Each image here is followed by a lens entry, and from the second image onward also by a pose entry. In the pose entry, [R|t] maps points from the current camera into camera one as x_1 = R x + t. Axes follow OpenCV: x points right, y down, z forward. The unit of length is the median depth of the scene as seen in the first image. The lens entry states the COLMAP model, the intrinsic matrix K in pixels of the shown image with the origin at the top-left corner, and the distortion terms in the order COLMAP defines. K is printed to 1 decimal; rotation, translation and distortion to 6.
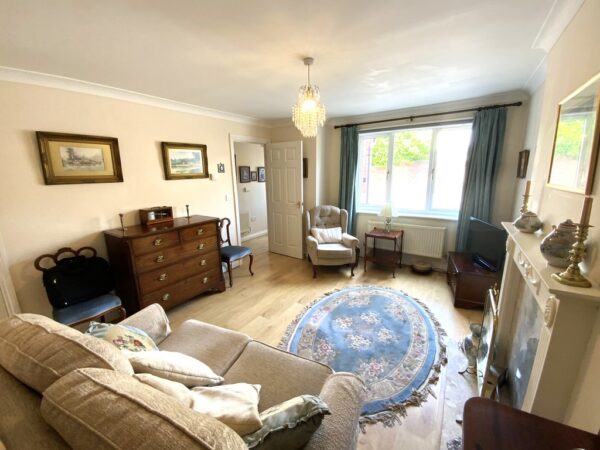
lens RADIAL K [[250.9, 0, 300.0], [0, 250.9, 225.0], [0, 0, 1]] dist [0.000113, -0.000004]
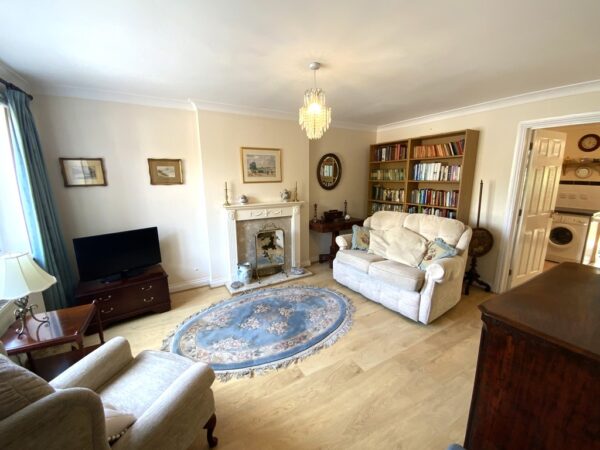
lens RADIAL K [[250.9, 0, 300.0], [0, 250.9, 225.0], [0, 0, 1]] dist [0.000113, -0.000004]
pose [[-0.896152, -0.066075, 0.438800, -0.269948], [0.111850, 0.923289, 0.367460, -0.297790], [-0.429419, 0.378380, -0.820017, 1.438901]]
